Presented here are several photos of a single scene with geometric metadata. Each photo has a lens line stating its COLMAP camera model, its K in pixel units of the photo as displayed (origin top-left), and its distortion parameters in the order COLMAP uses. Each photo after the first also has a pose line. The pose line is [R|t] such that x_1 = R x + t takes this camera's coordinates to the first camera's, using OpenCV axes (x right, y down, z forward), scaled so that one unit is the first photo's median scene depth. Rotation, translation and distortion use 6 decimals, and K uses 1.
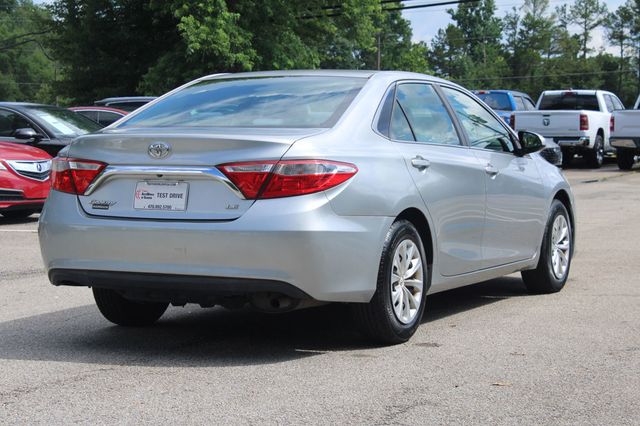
lens RADIAL K [[1429.2, 0, 320.0], [0, 1429.2, 213.0], [0, 0, 1]] dist [0.004268, 0.022527]
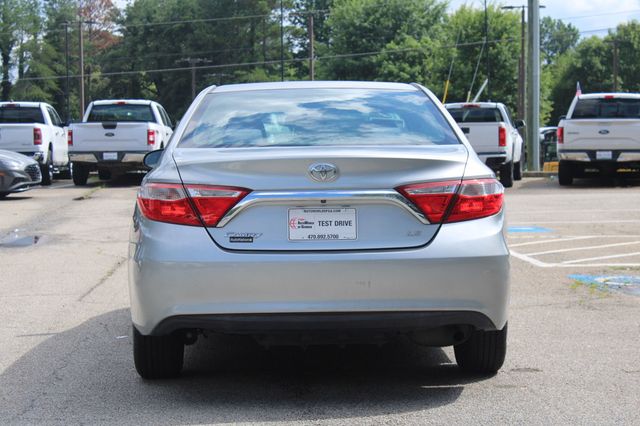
lens RADIAL K [[1508.7, 0, 320.0], [0, 1508.7, 213.0], [0, 0, 1]] dist [0.037746, 0.283507]
pose [[0.890466, -0.035392, 0.453672, -0.532778], [0.040926, 0.999159, -0.002382, -0.016706], [-0.453207, 0.020688, 0.891165, 0.170530]]
